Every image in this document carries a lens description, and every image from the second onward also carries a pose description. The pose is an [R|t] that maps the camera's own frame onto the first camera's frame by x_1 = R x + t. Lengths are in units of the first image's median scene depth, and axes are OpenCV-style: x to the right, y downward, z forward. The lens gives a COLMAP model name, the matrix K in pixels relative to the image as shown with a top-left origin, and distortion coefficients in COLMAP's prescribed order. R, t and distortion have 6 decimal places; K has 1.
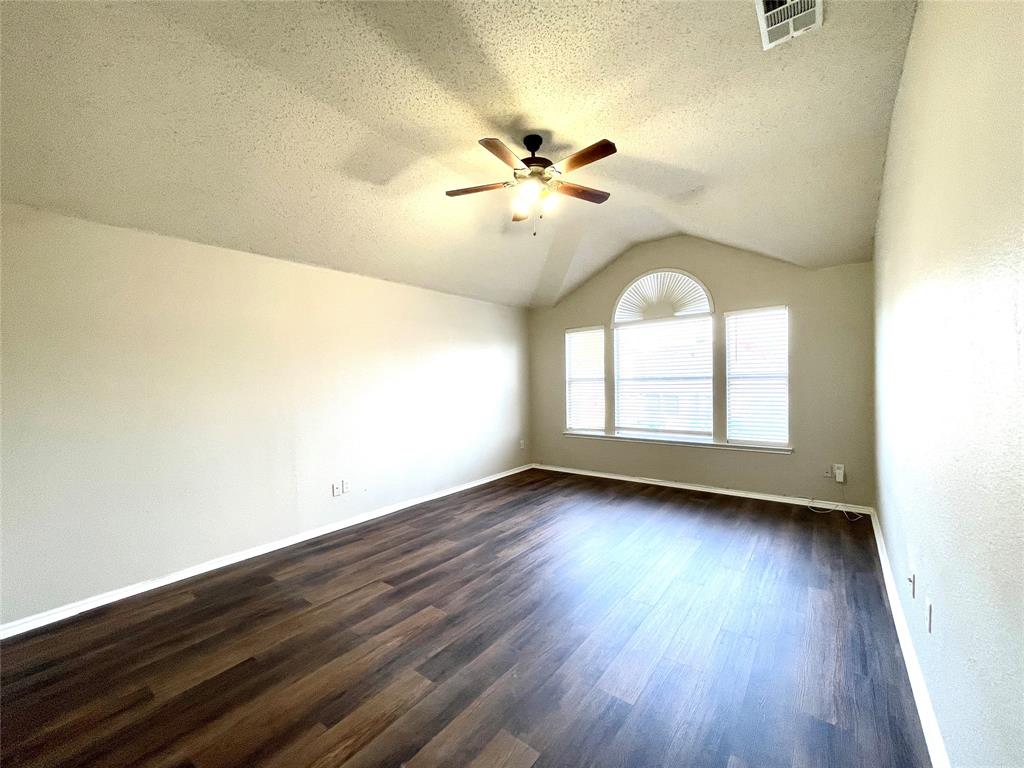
lens RADIAL K [[413.1, 0, 500.9], [0, 413.1, 388.1], [0, 0, 1]] dist [-0.002170, -0.000299]
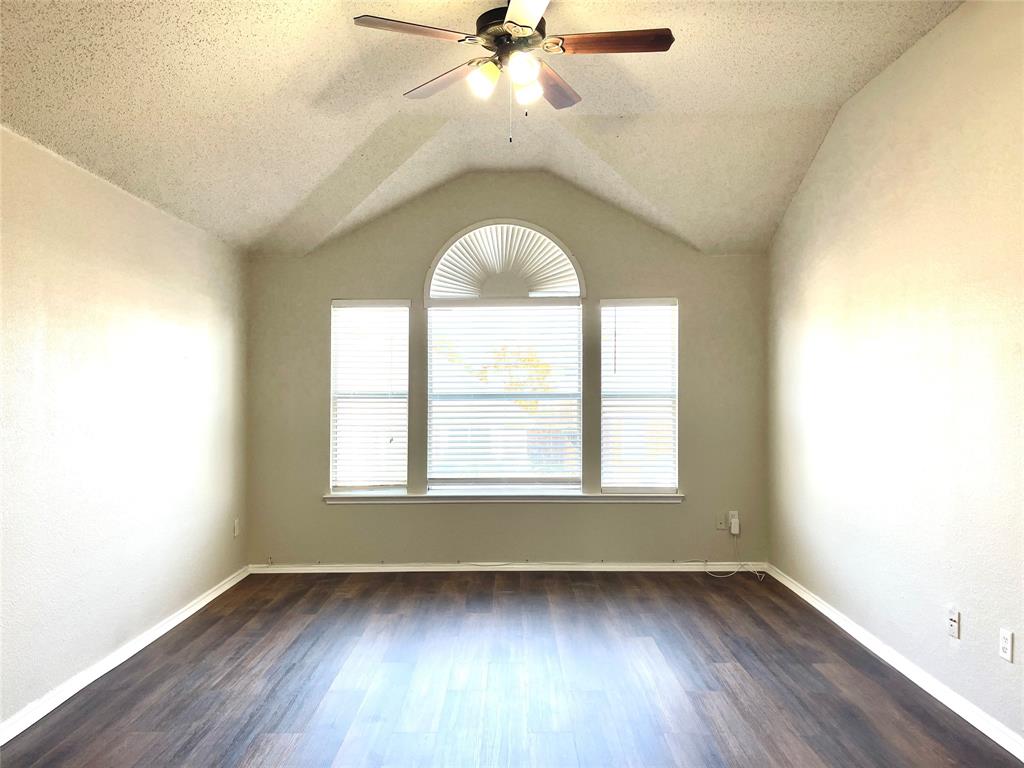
lens RADIAL K [[774.3, 0, 506.3], [0, 774.3, 382.8], [0, 0, 1]] dist [0.050398, -0.063593]
pose [[0.784218, 0.027815, 0.619861, -0.395407], [-0.001916, 0.999099, -0.042409, 0.008123], [-0.620482, 0.032070, 0.783565, 0.111972]]
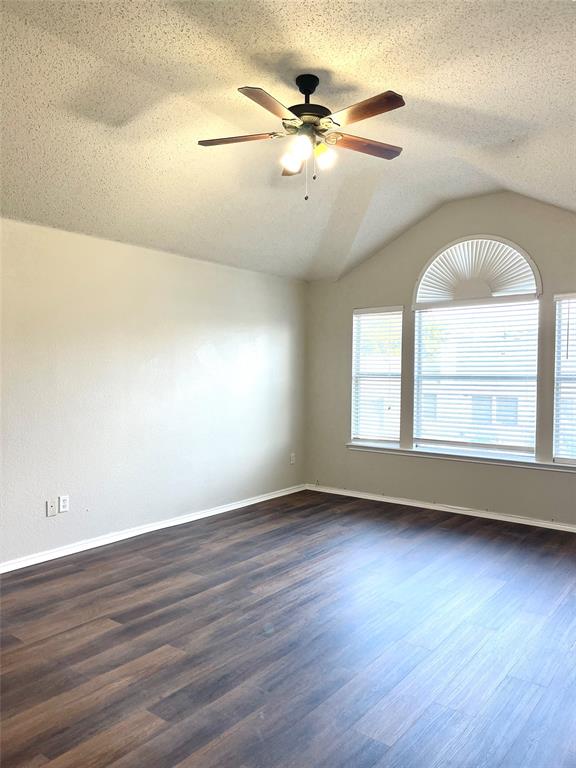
lens RADIAL K [[580.7, 0, 283.6], [0, 580.7, 389.8], [0, 0, 1]] dist [0.050398, -0.063593]
pose [[0.999524, 0.026196, 0.016294, 0.019110], [-0.026424, 0.999554, 0.013923, -0.006406], [-0.015922, -0.014347, 0.999770, -0.106045]]
